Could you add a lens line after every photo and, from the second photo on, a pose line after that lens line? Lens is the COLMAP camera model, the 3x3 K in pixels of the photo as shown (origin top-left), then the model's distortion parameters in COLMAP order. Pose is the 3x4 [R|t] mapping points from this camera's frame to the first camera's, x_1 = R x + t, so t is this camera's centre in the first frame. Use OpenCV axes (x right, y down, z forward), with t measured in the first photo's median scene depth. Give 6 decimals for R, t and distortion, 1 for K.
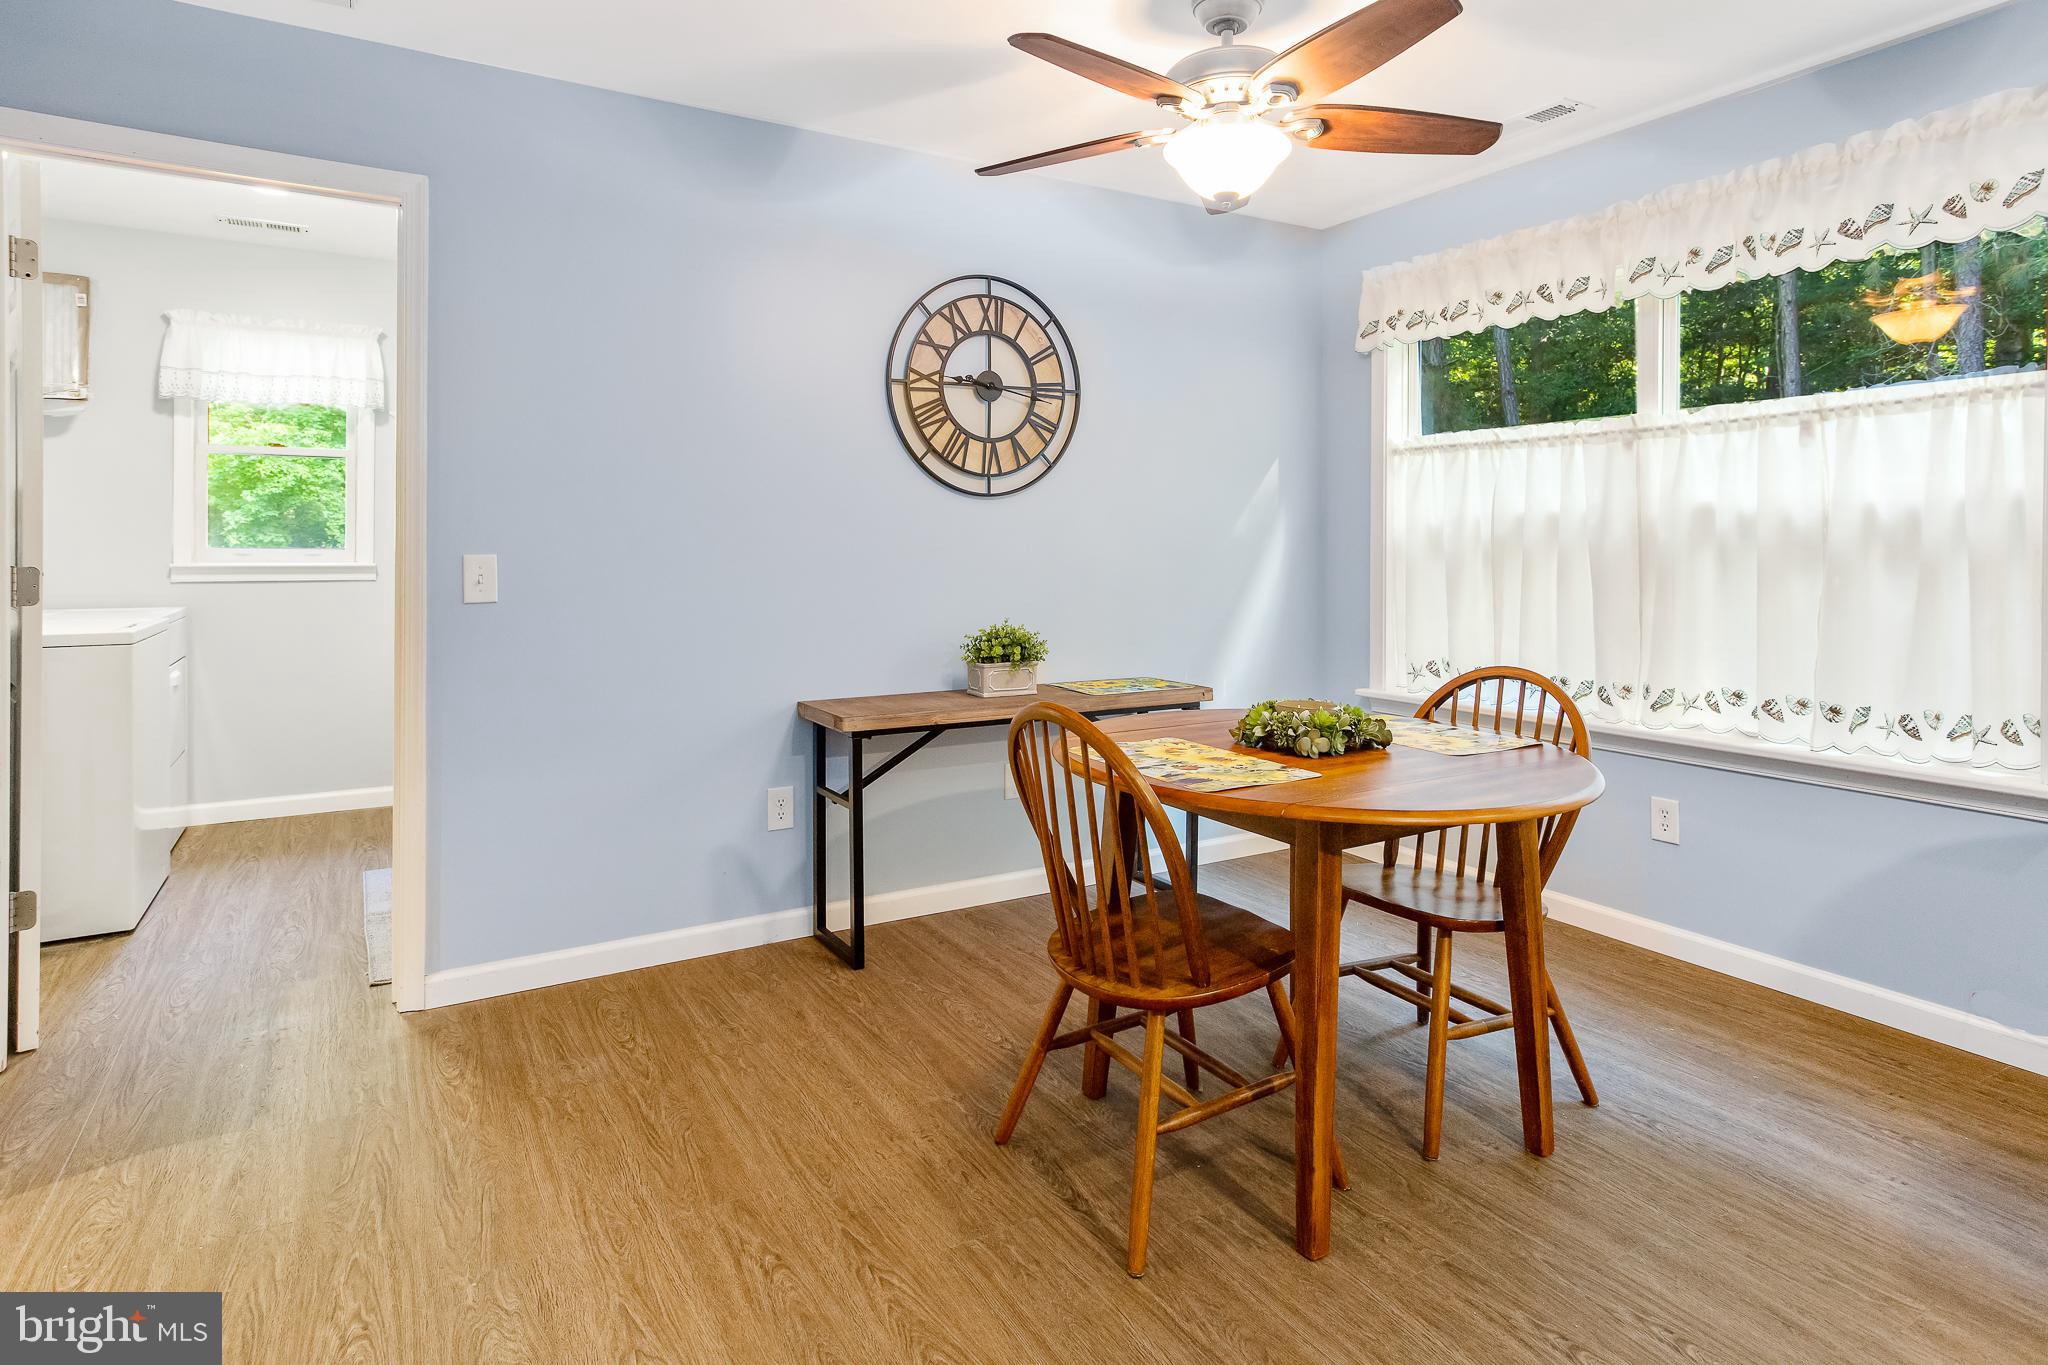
lens RADIAL K [[1090.9, 0, 1003.3], [0, 1090.9, 538.1], [0, 0, 1]] dist [-0.024450, 0.023601]
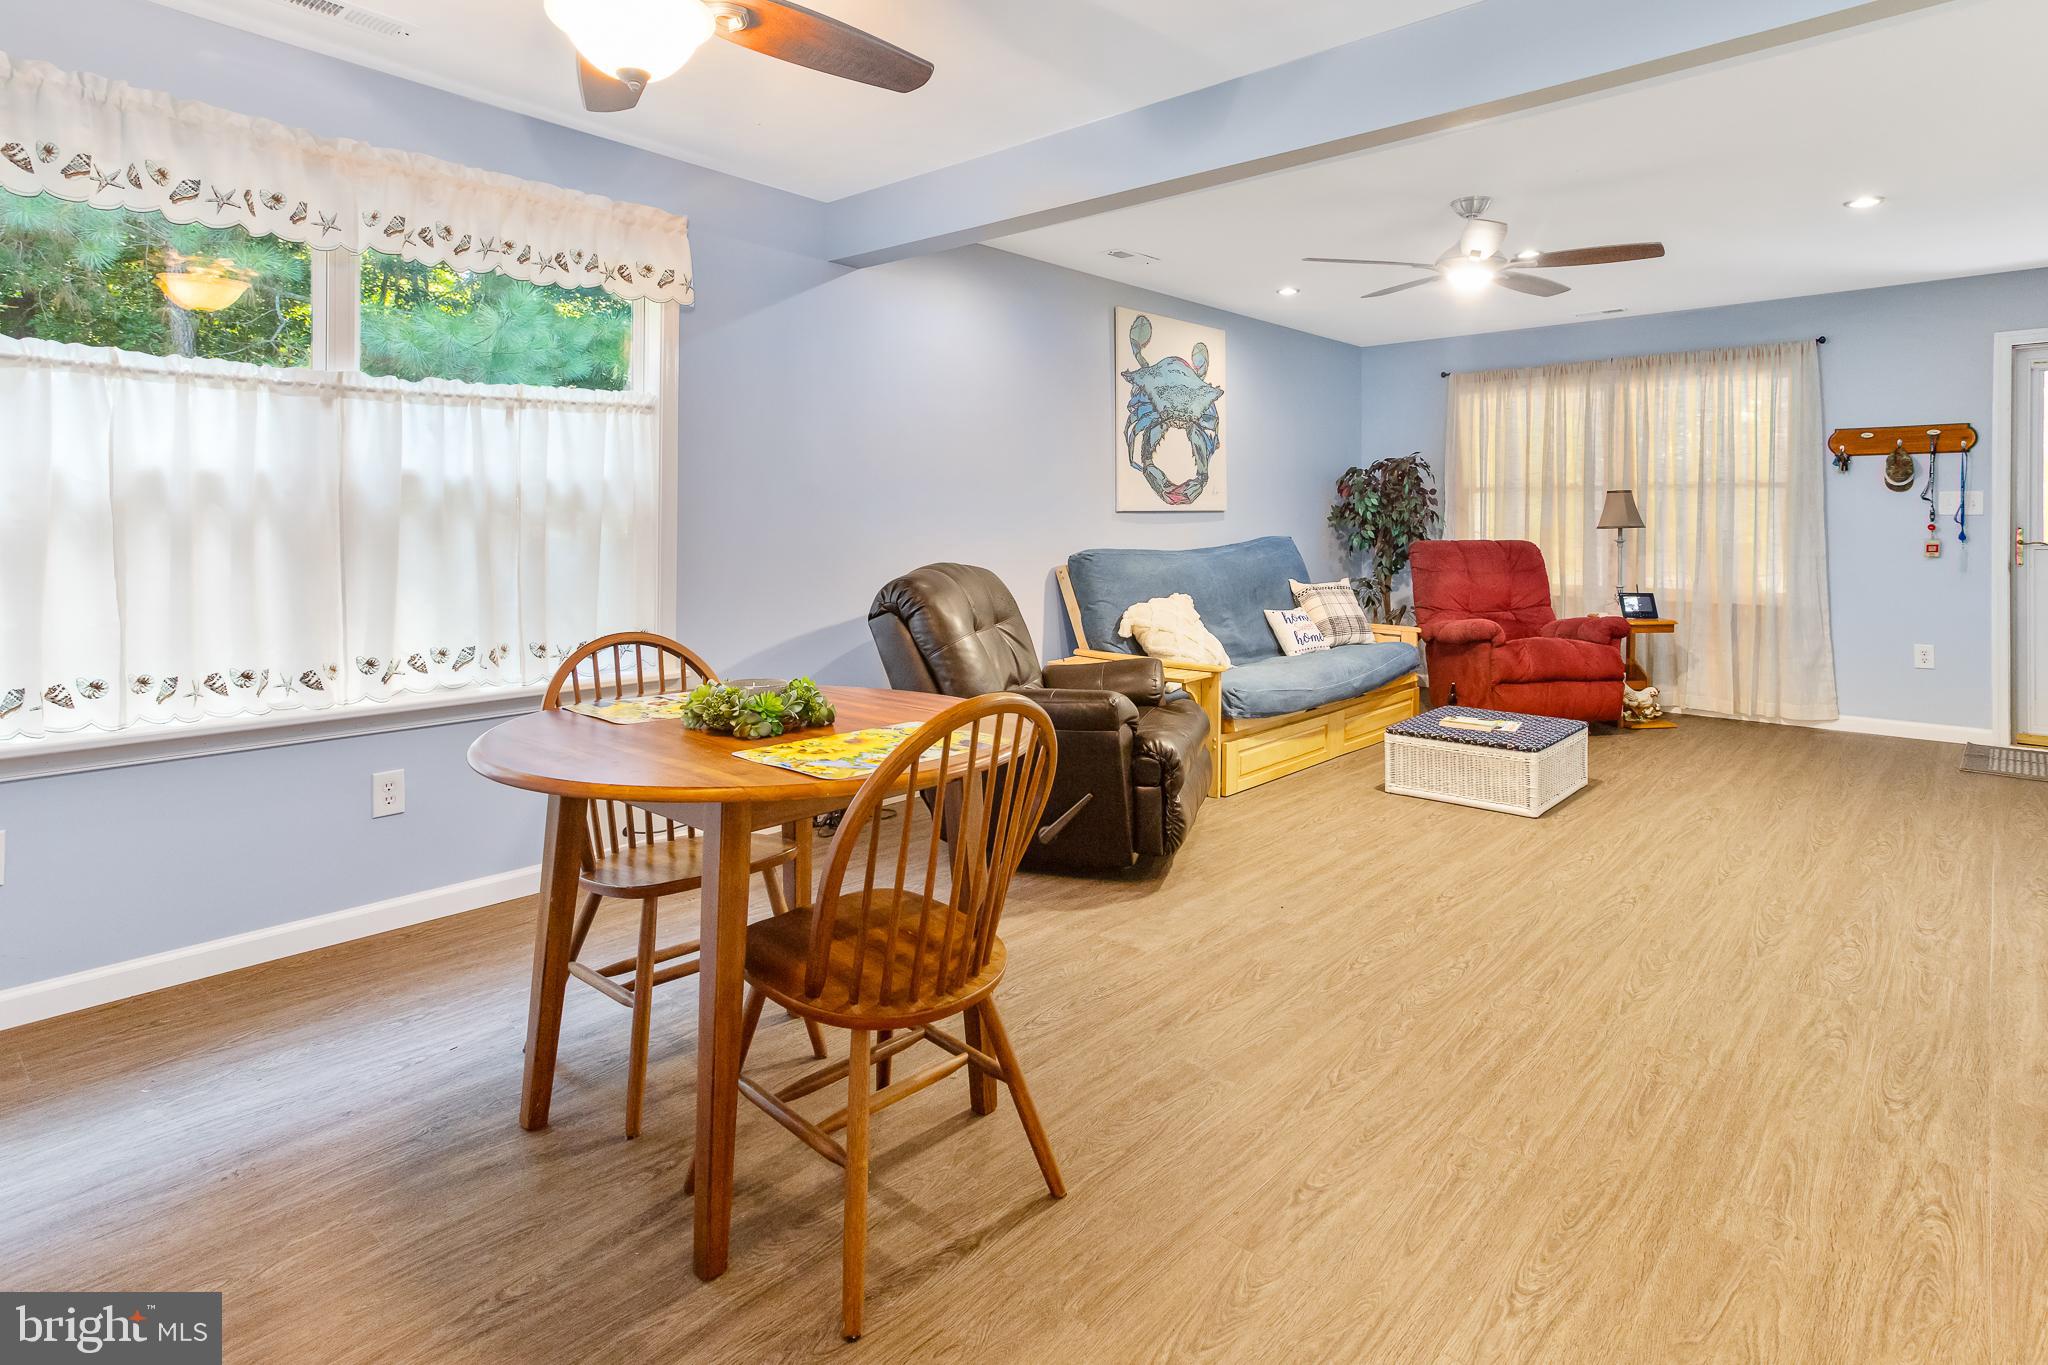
lens RADIAL K [[1079.6, 0, 1014.5], [0, 1079.6, 527.1], [0, 0, 1]] dist [-0.015950, 0.002612]
pose [[-0.297385, -0.009734, 0.954708, -0.447418], [-0.011934, 0.999908, 0.006478, 0.006565], [-0.954683, -0.009467, -0.297474, 0.700441]]
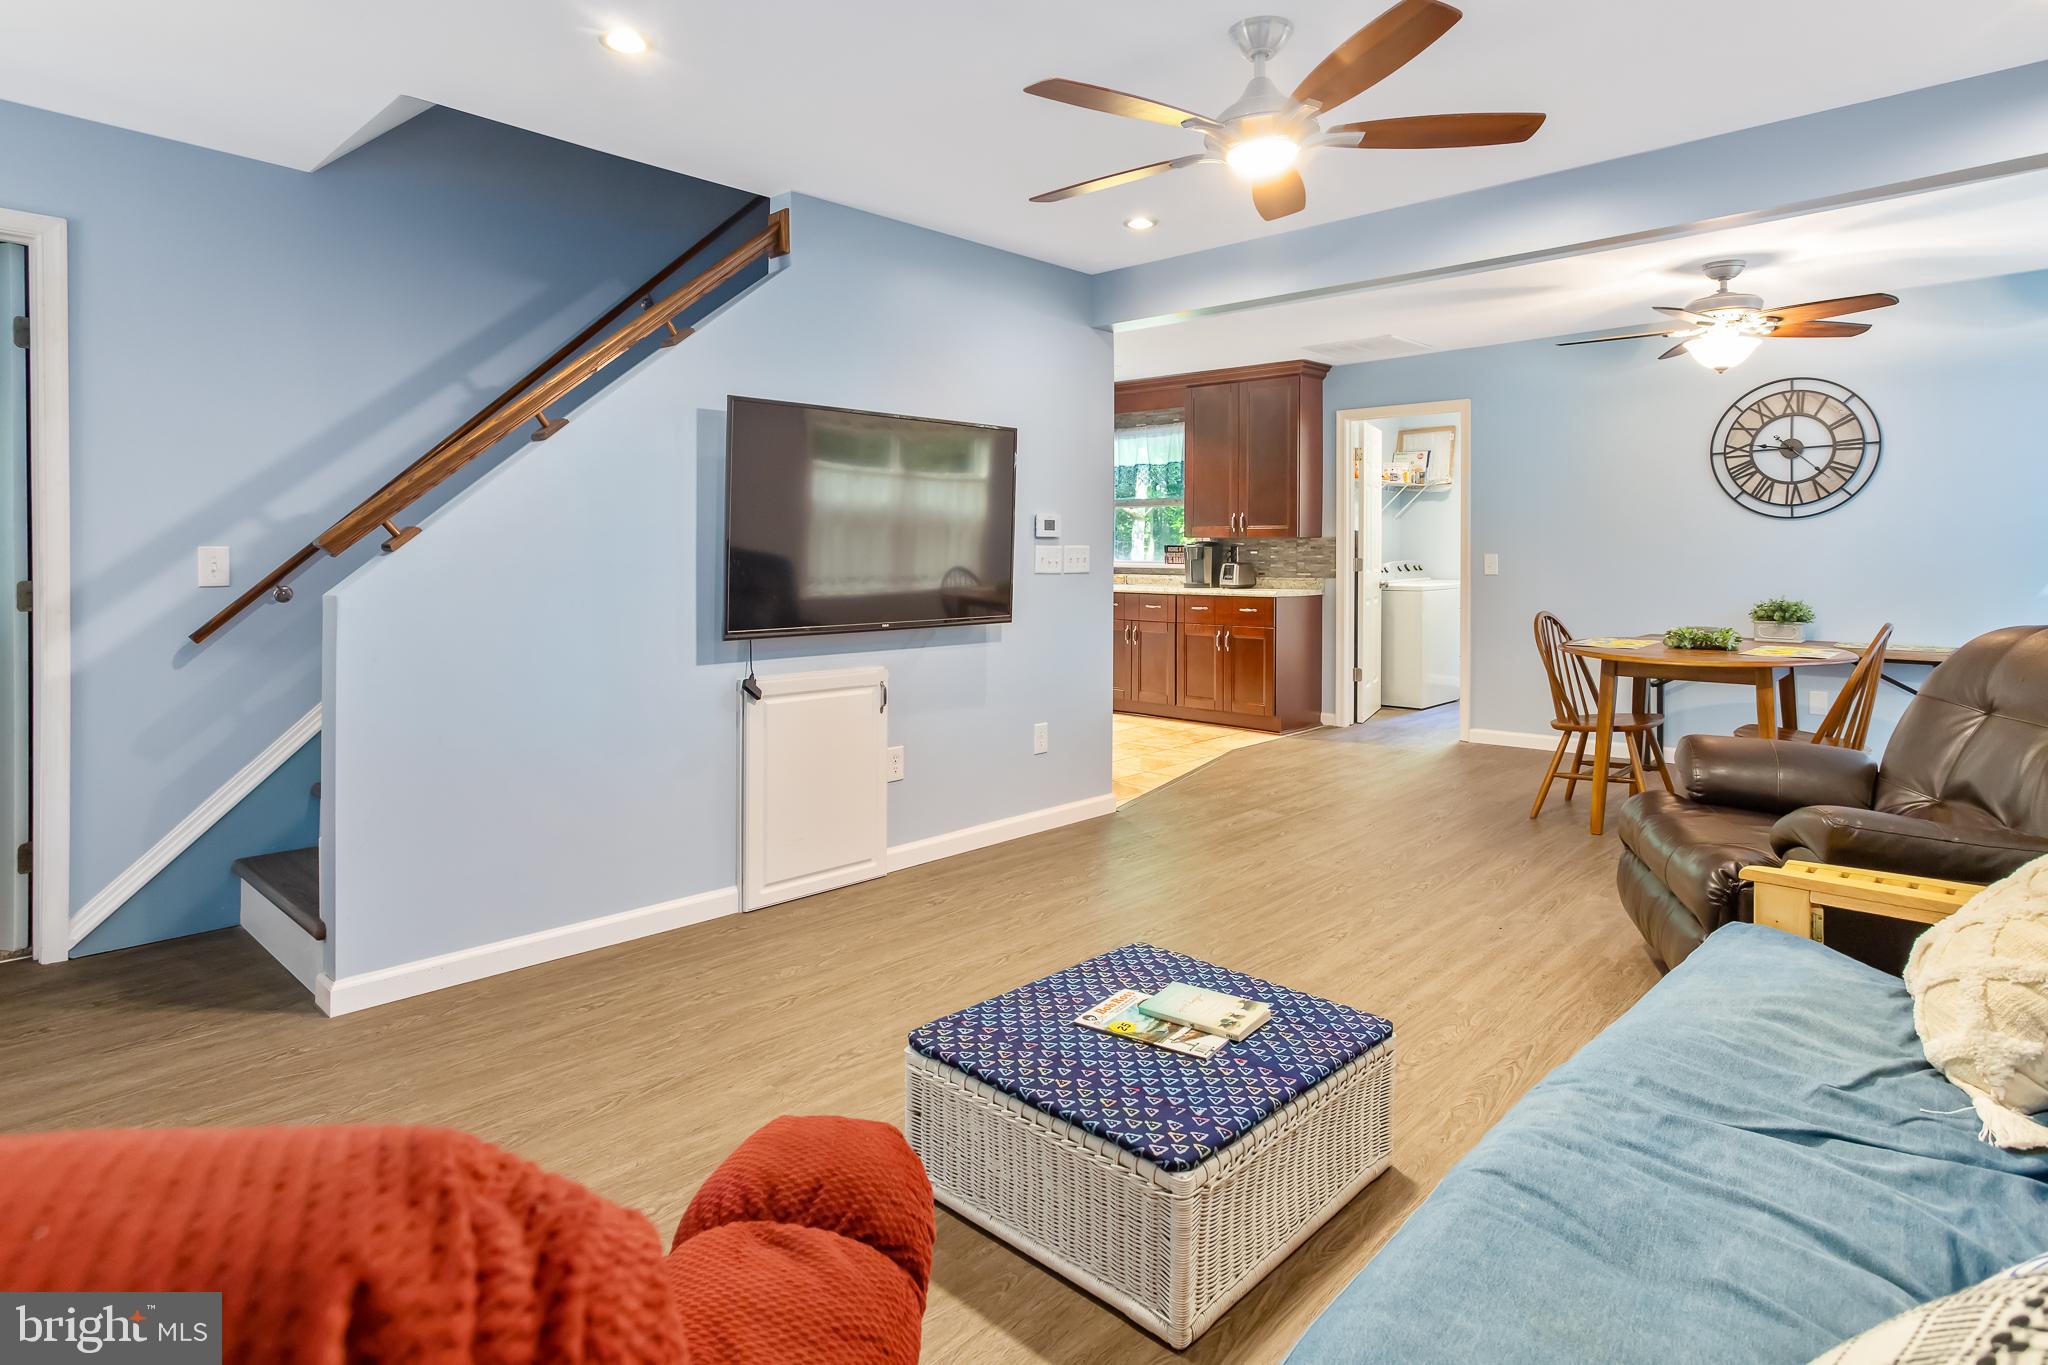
lens RADIAL K [[1101.4, 0, 1026.5], [0, 1101.4, 556.0], [0, 0, 1]] dist [-0.000956, 0.015336]
pose [[0.282442, 0.004891, -0.959272, 1.230744], [0.008400, 0.999936, 0.007571, -0.005367], [0.959248, -0.010197, 0.282383, -0.522883]]
